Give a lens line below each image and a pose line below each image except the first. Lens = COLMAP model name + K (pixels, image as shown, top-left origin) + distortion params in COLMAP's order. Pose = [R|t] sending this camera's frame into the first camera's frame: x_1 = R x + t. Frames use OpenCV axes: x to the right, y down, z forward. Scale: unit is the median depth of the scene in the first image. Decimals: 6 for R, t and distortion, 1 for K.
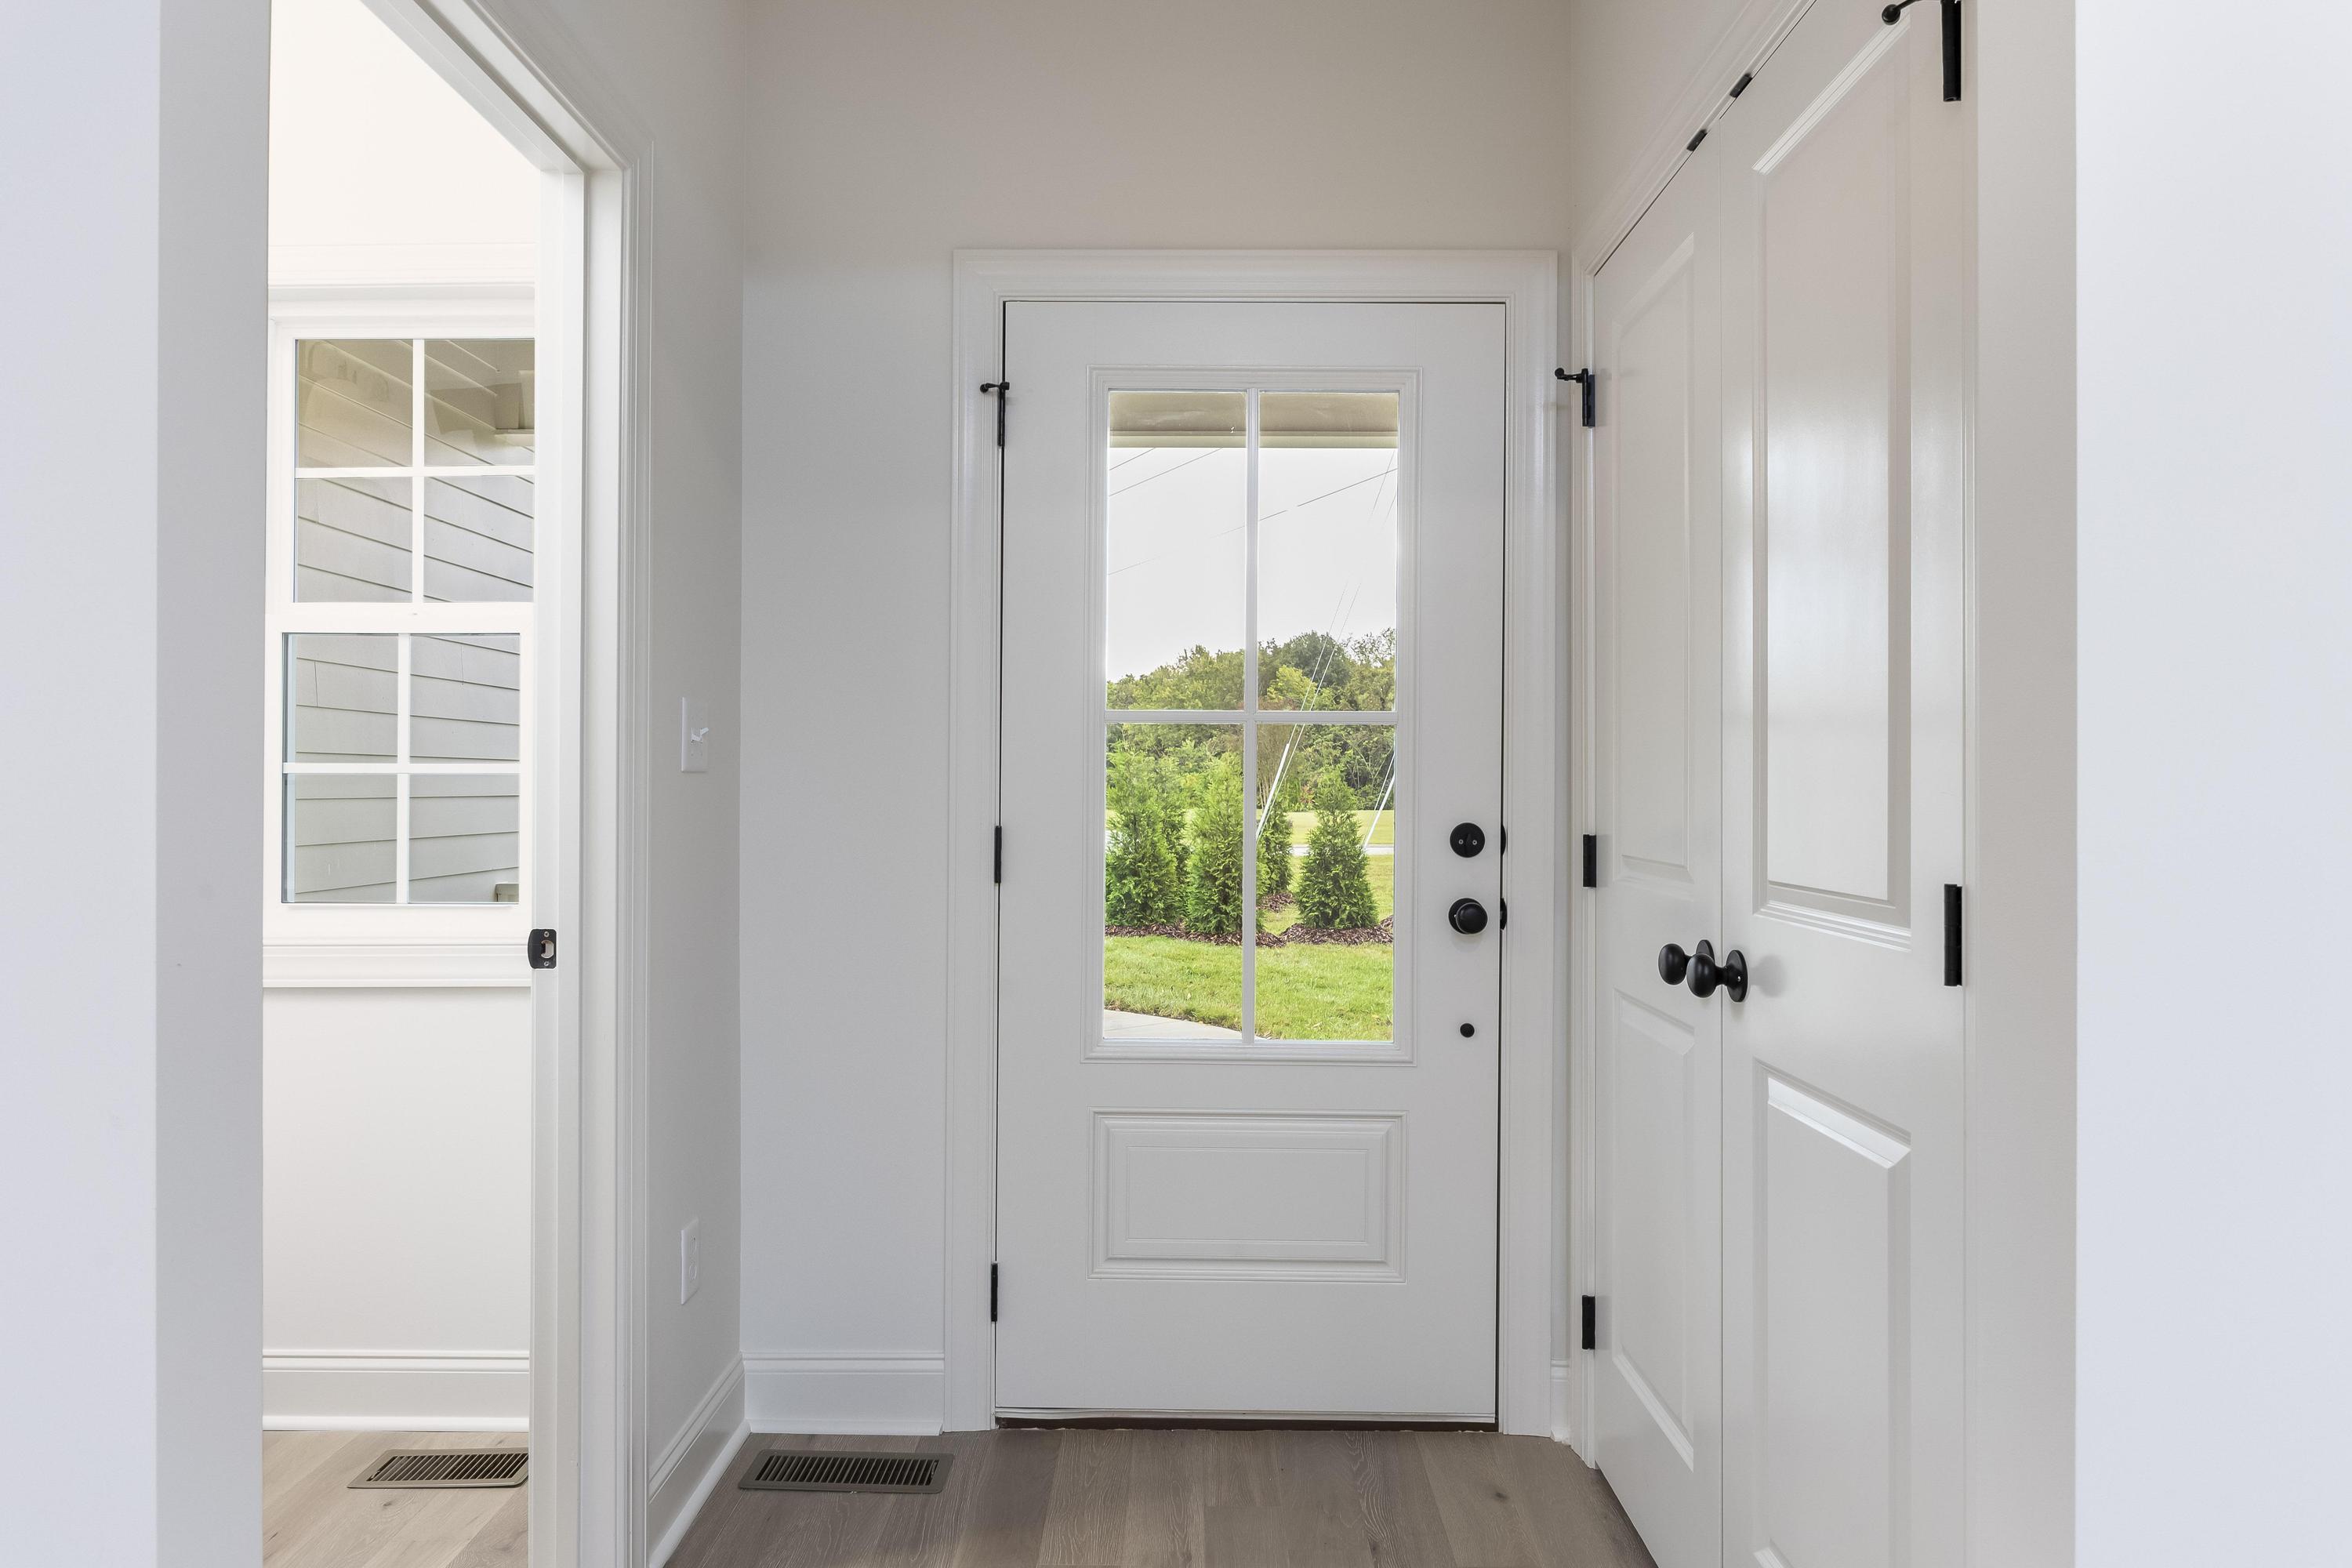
lens RADIAL K [[1520.5, 0, 1175.2], [0, 1520.5, 769.1], [0, 0, 1]] dist [0.006927, -0.003589]
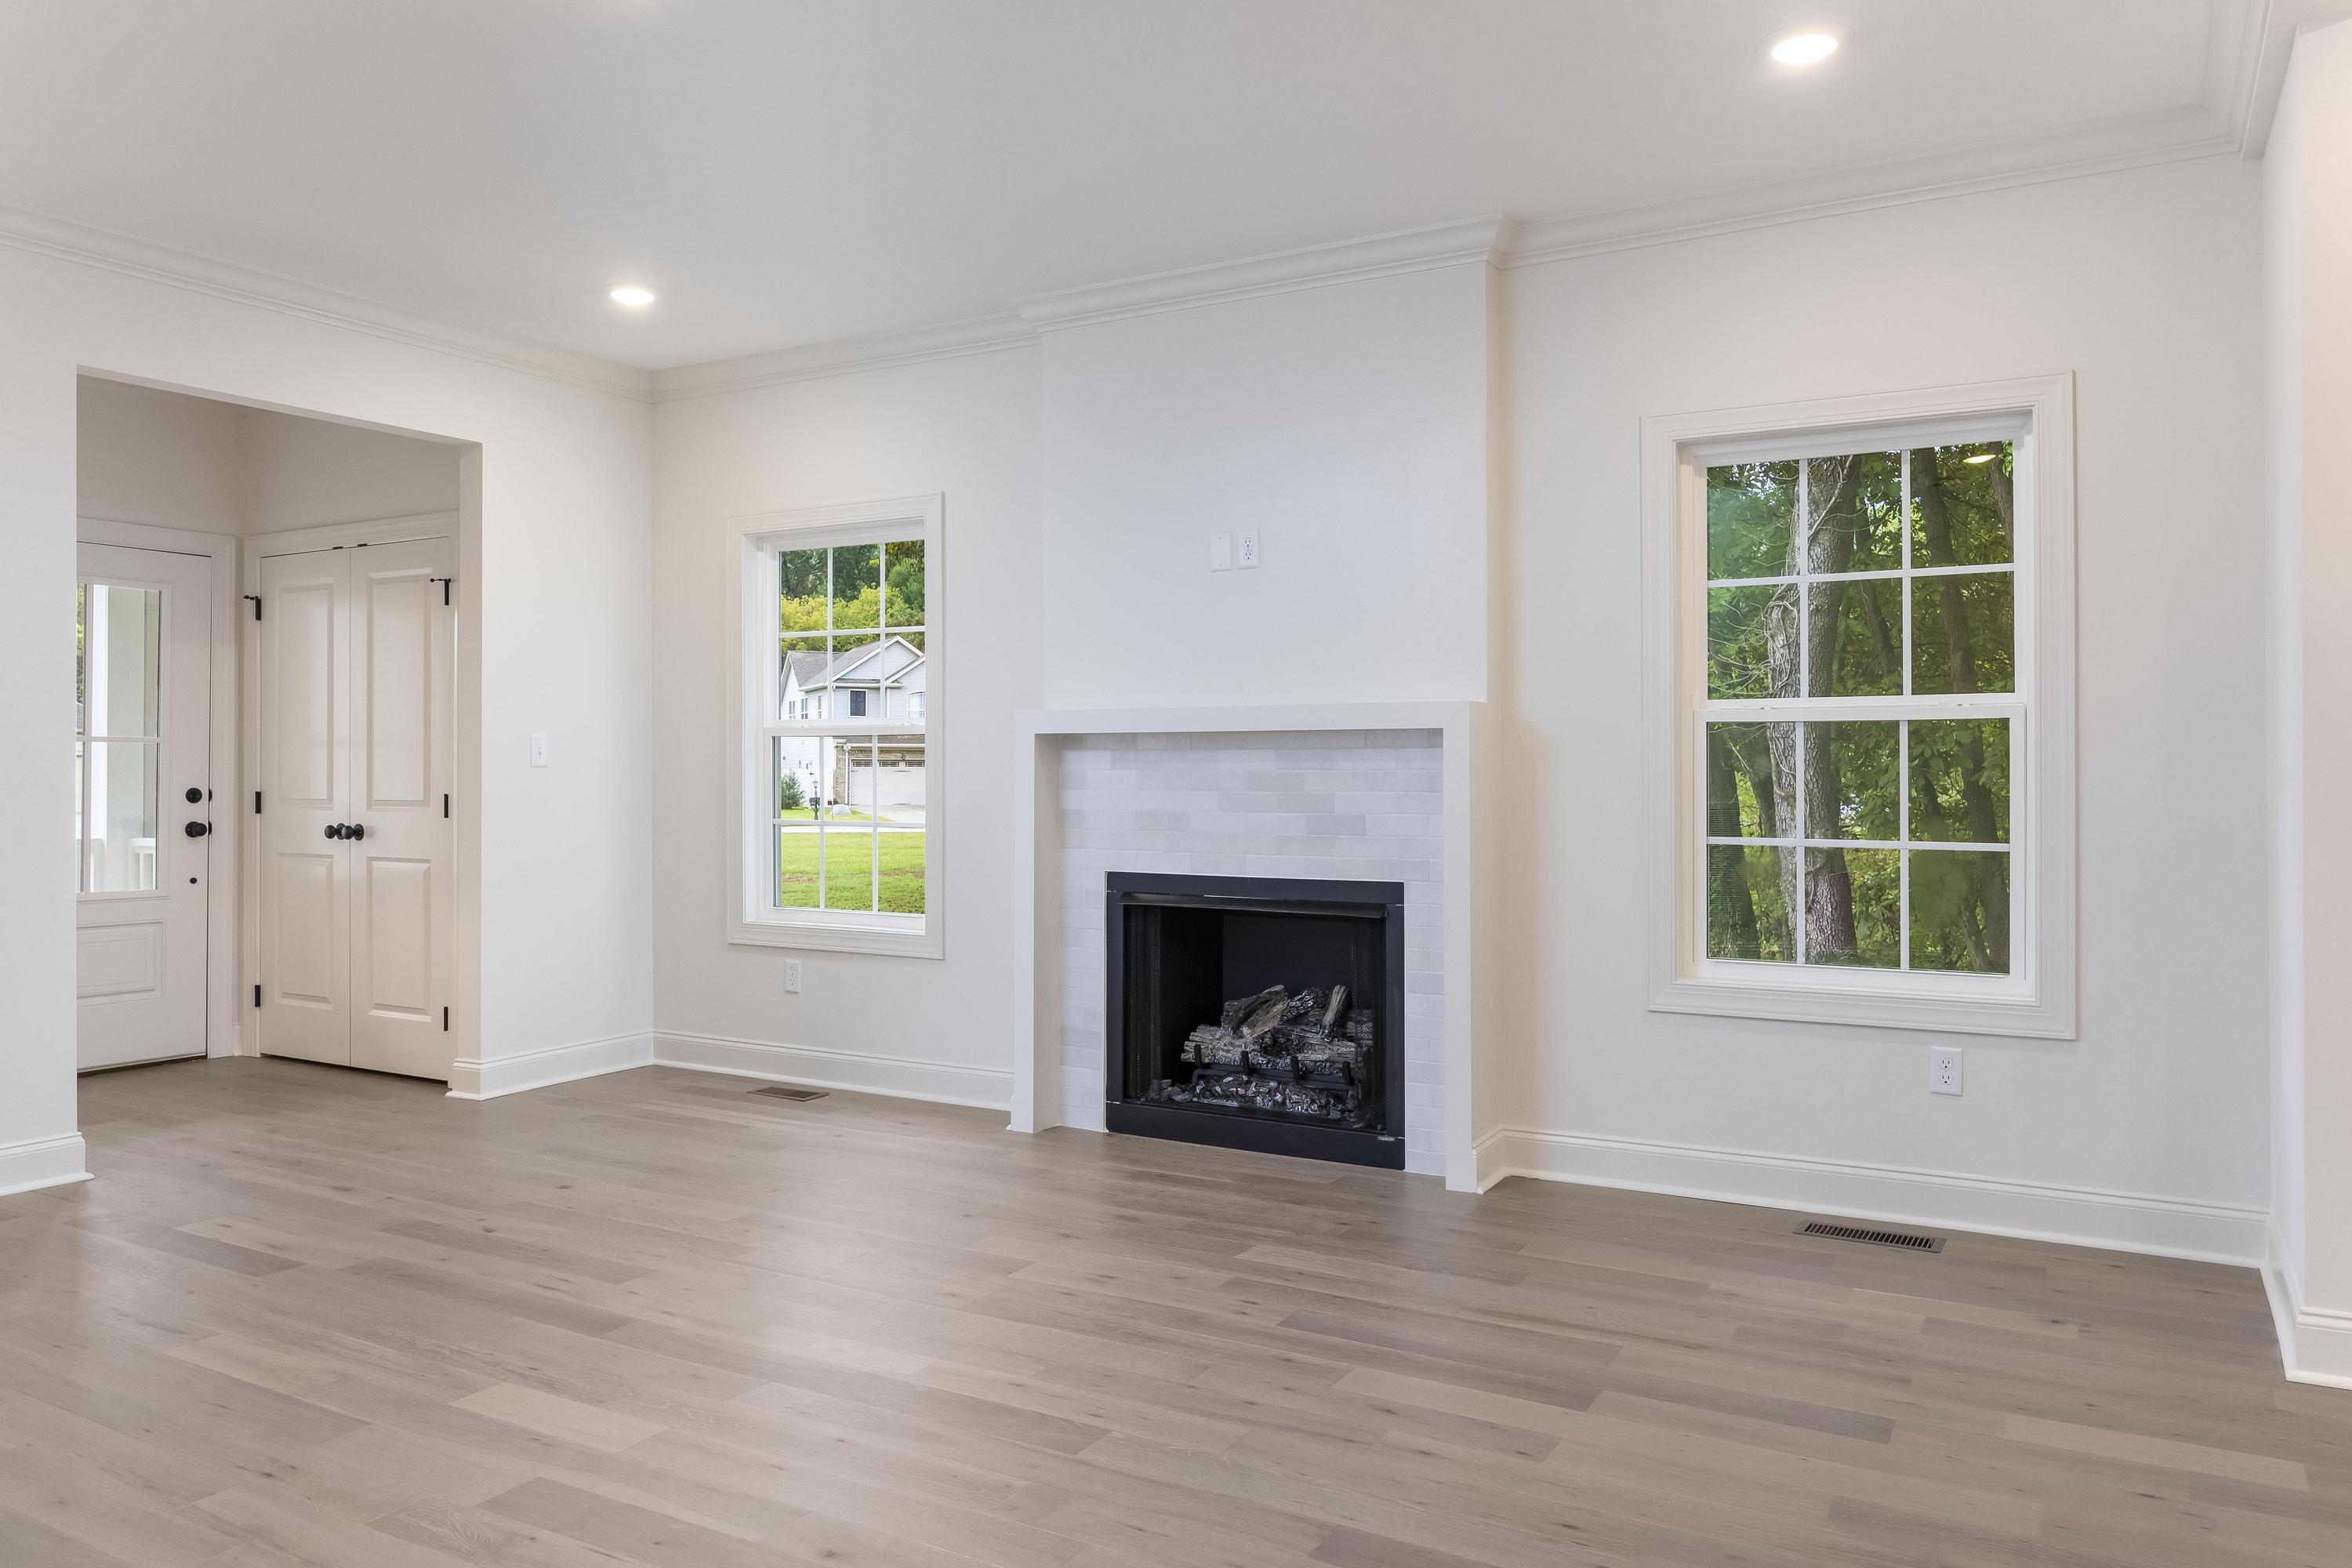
lens RADIAL K [[1659.8, 0, 1177.6], [0, 1659.8, 775.0], [0, 0, 1]] dist [-0.011224, 0.023293]
pose [[0.504081, -0.008183, 0.863618, -1.205490], [-0.001323, 0.999947, 0.010248, -0.010299], [-0.863655, -0.006309, 0.504043, -1.502804]]
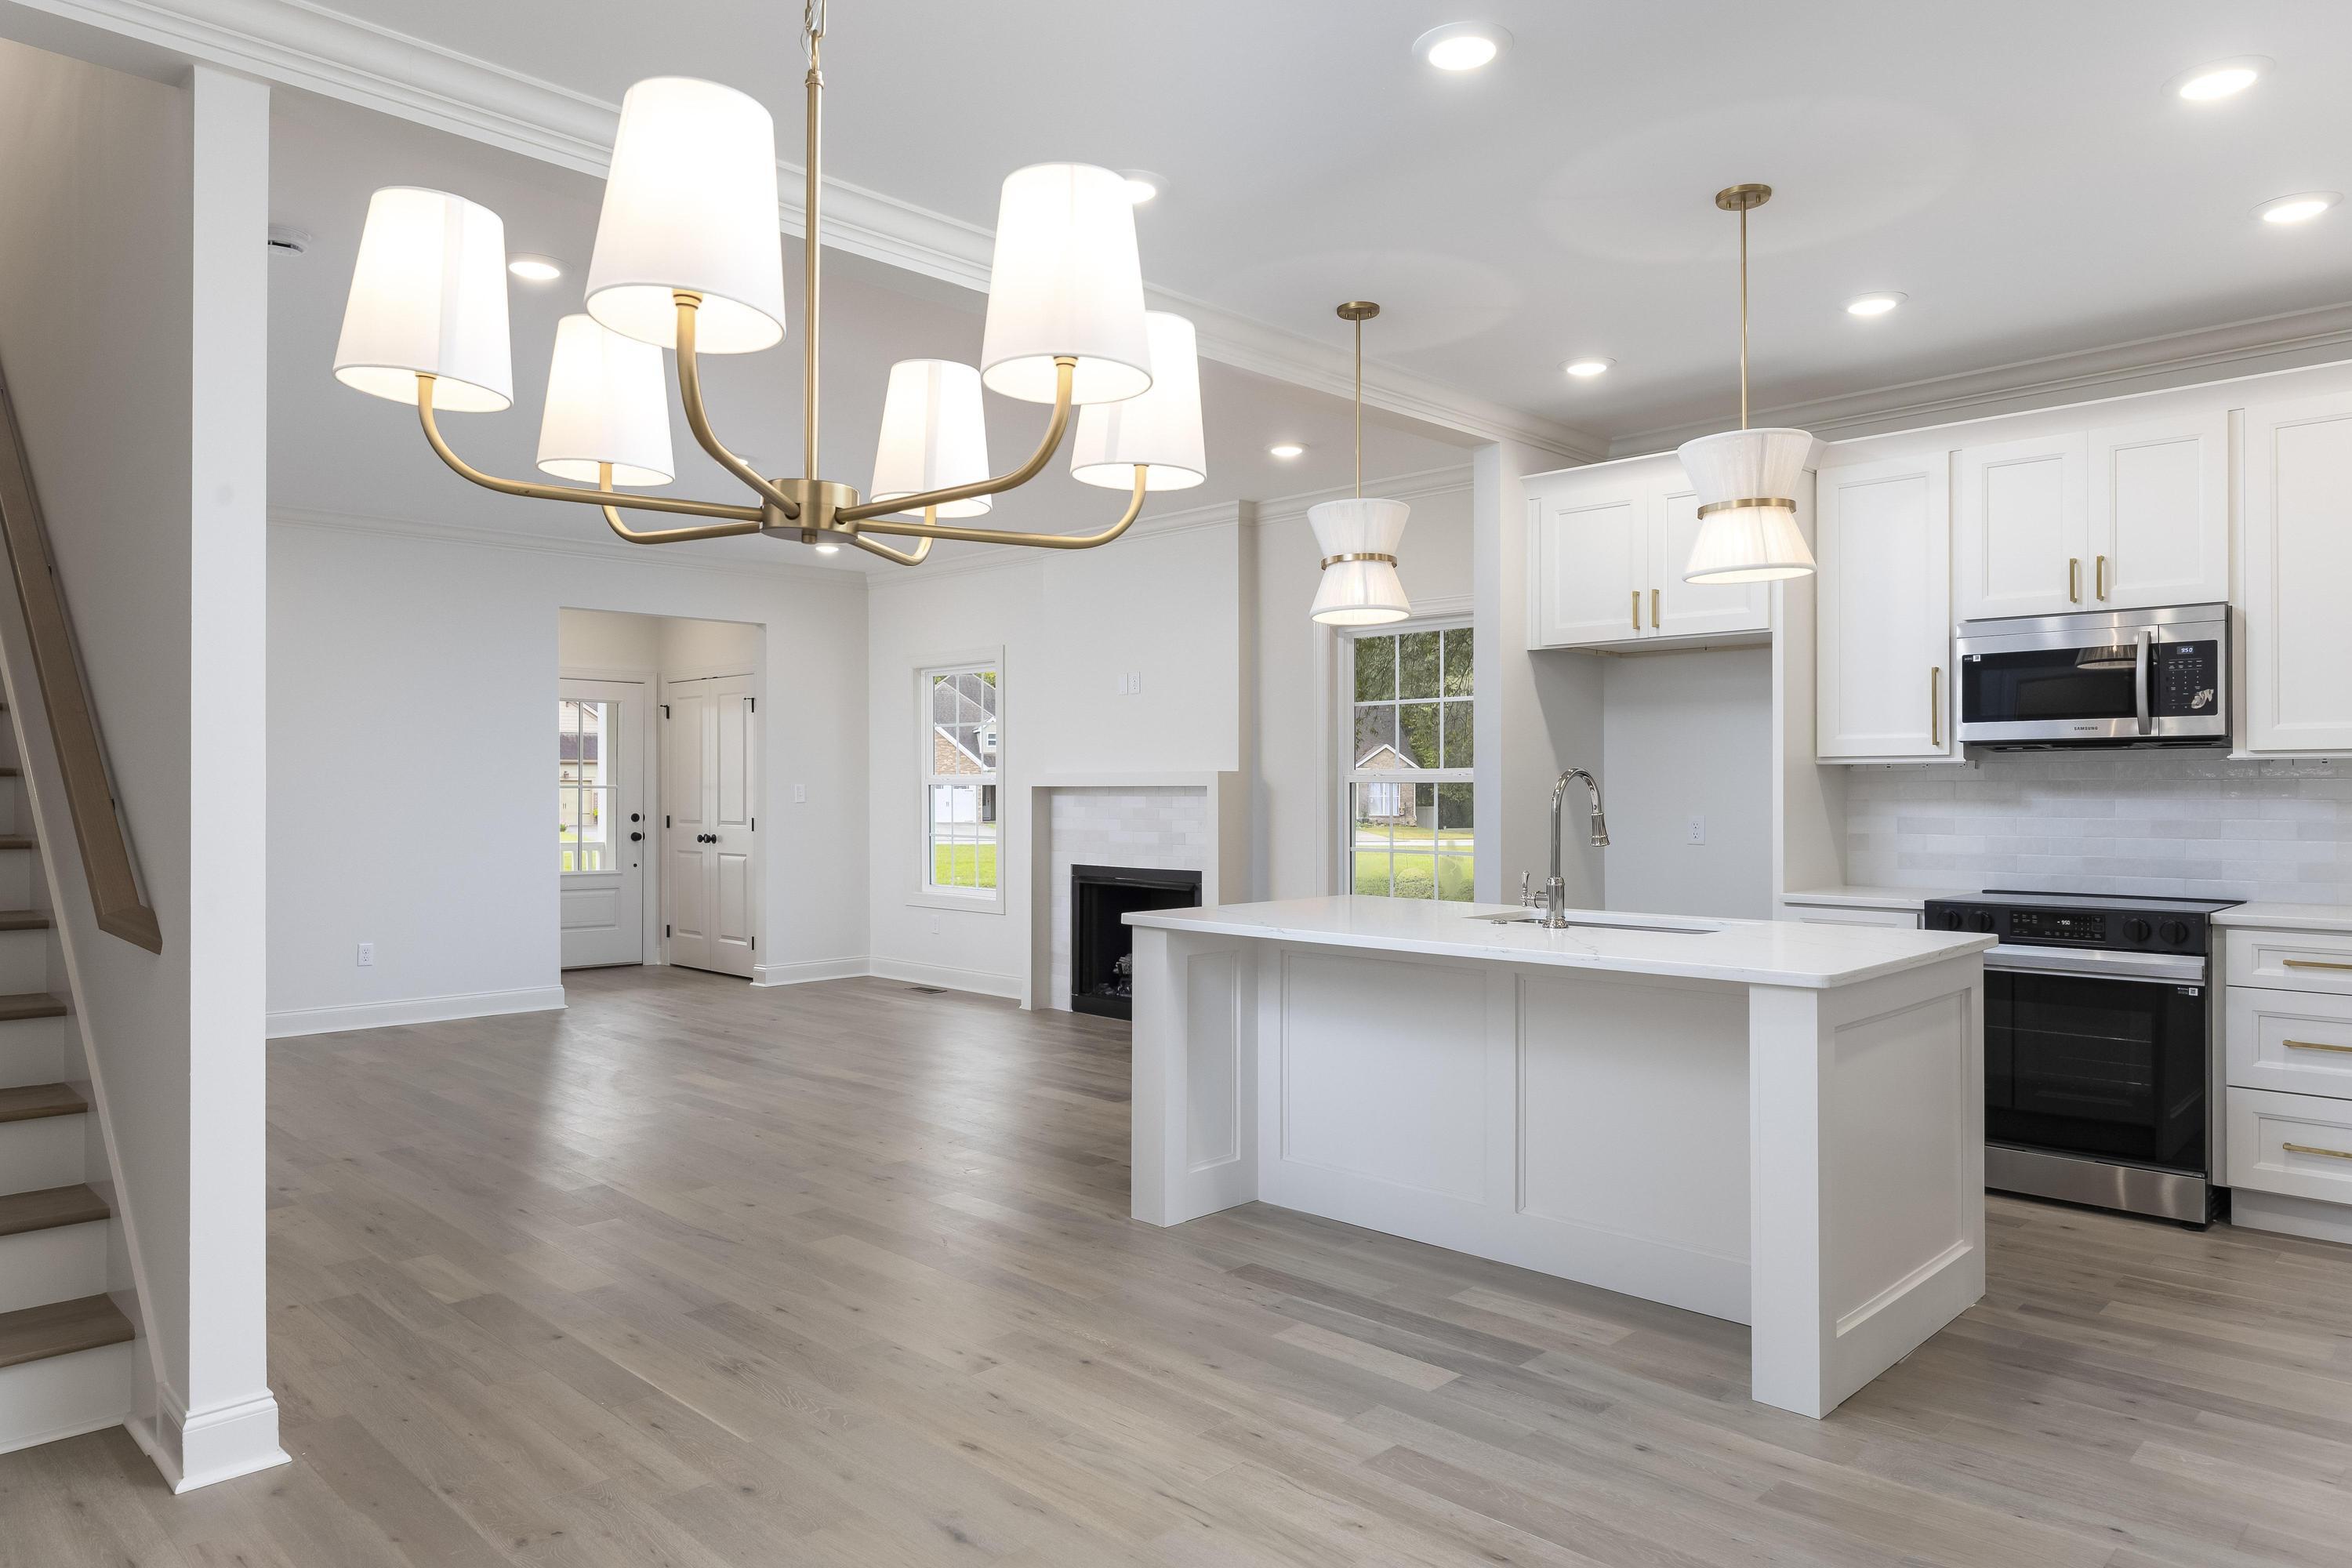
lens RADIAL K [[1520.5, 0, 1163.7], [0, 1520.5, 786.4], [0, 0, 1]] dist [0.006927, -0.003589]
pose [[0.710358, -0.006930, 0.703807, -1.673355], [0.002376, 0.999969, 0.007448, -0.063666], [-0.703837, -0.003619, 0.710352, -2.885838]]
